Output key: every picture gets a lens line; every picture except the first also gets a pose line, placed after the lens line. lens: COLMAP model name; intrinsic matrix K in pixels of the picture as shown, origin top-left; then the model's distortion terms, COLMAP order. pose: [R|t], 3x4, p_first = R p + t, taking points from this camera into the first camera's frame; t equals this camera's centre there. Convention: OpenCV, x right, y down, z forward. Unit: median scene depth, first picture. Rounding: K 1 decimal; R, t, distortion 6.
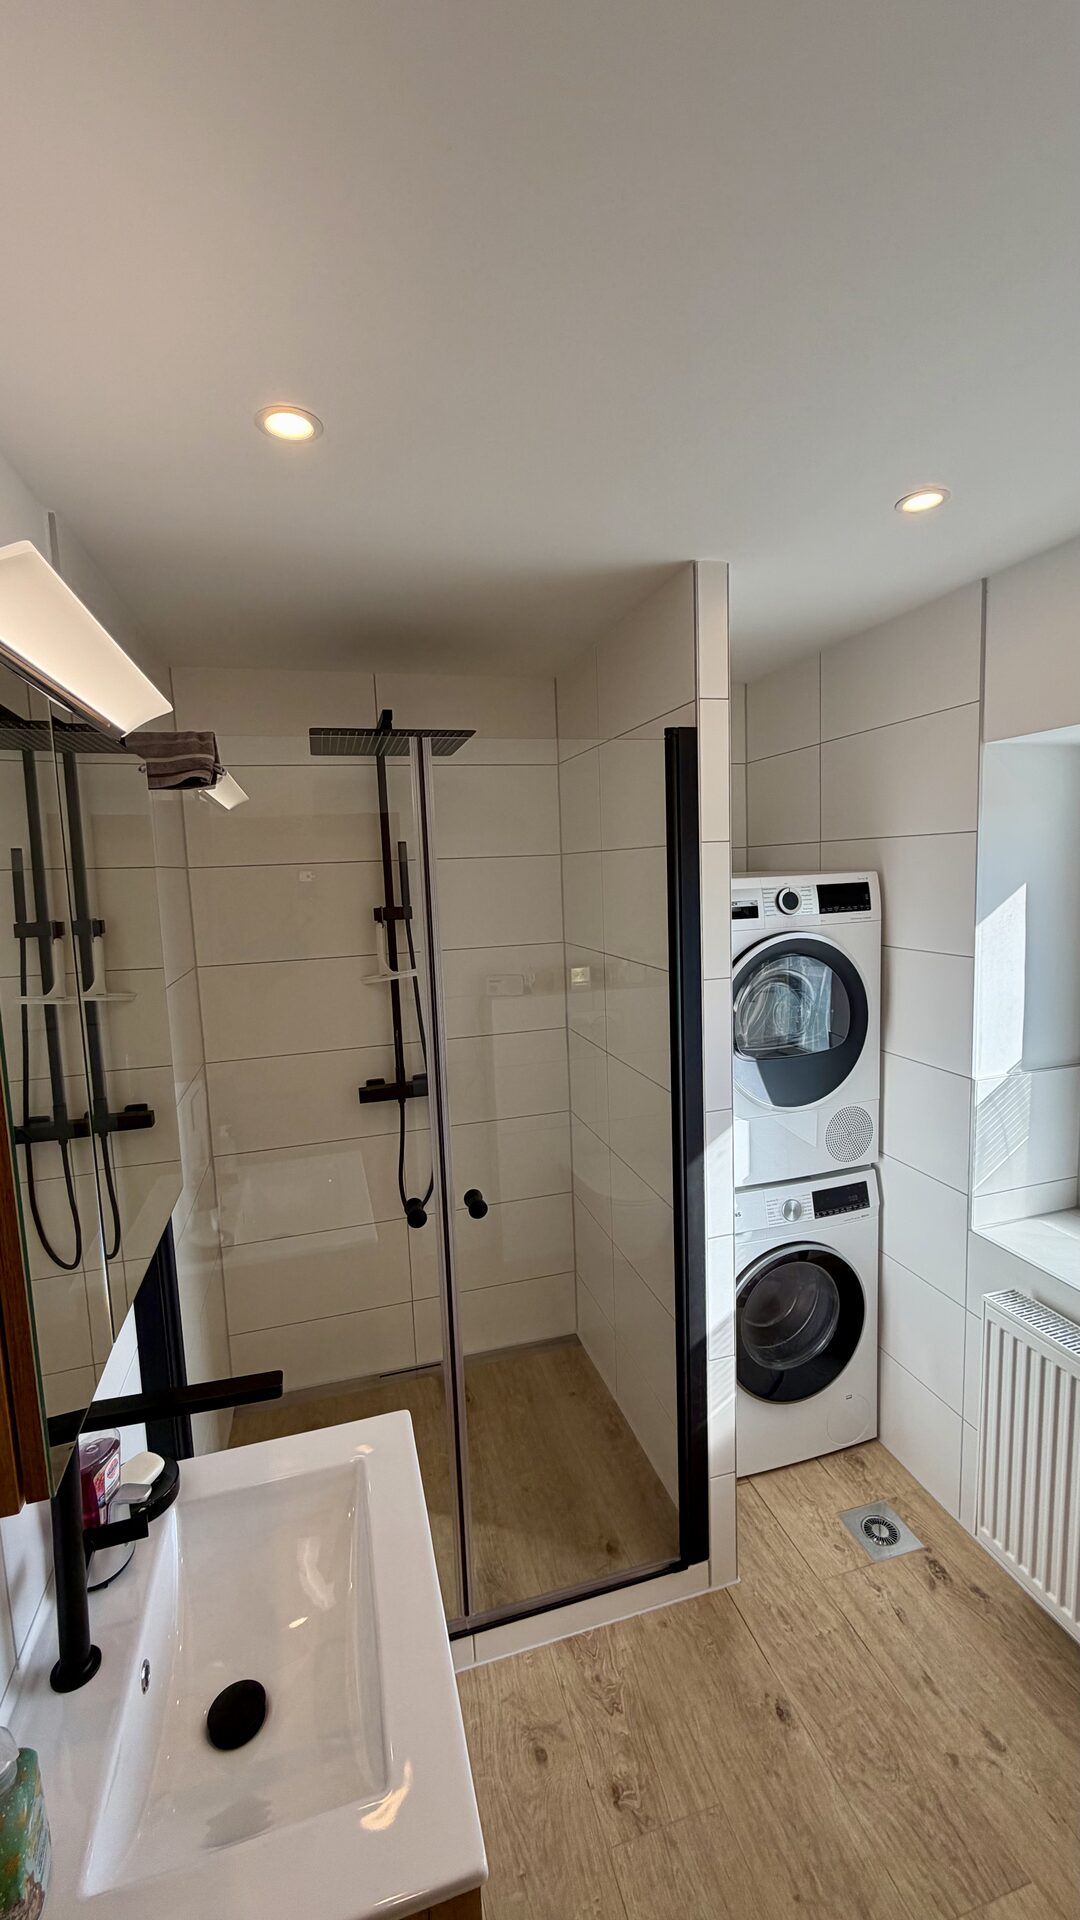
lens RADIAL K [[761.2, 0, 541.6], [0, 761.2, 956.0], [0, 0, 1]] dist [0.000202, 0.000342]
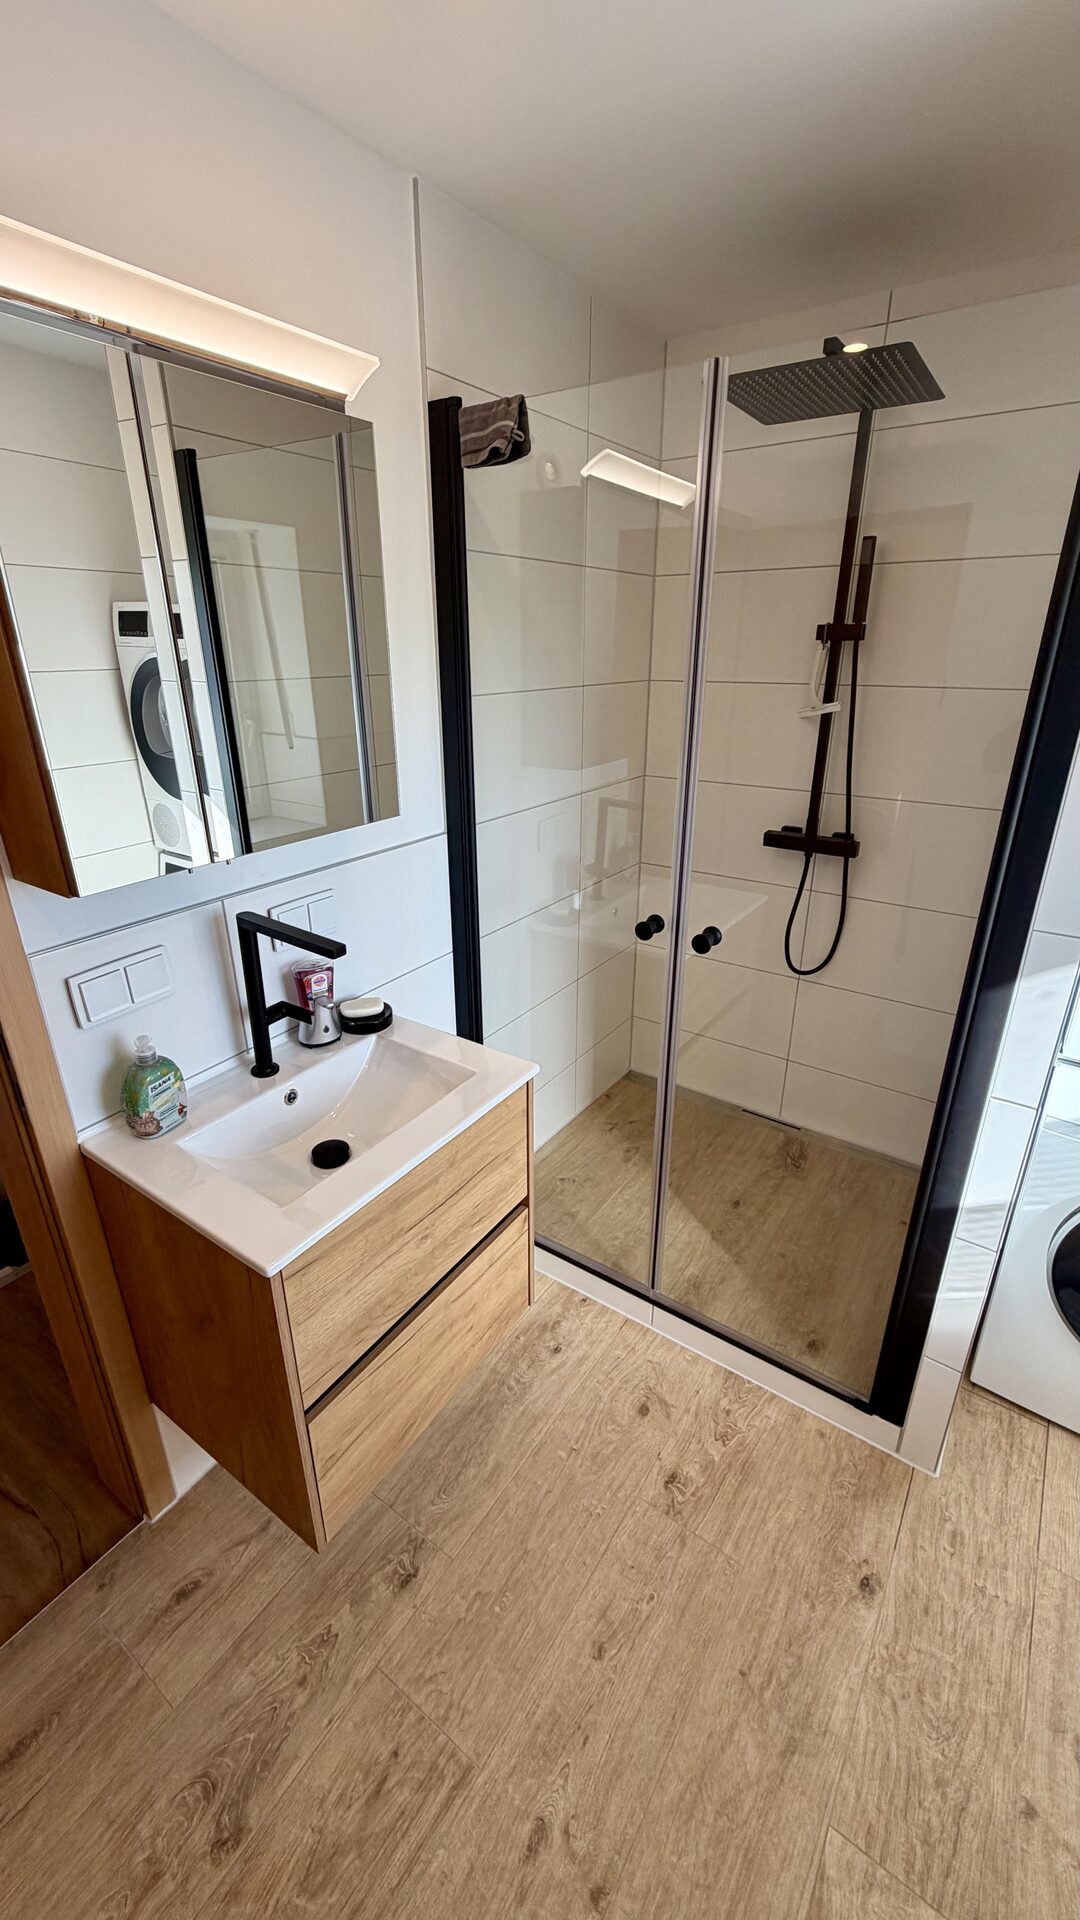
lens RADIAL K [[761.2, 0, 538.7], [0, 761.2, 953.3], [0, 0, 1]] dist [0.000202, 0.000342]
pose [[0.638254, 0.322660, -0.698944, 0.449515], [-0.109276, 0.936704, 0.332632, 0.050809], [0.762031, -0.135926, 0.633114, 0.244242]]
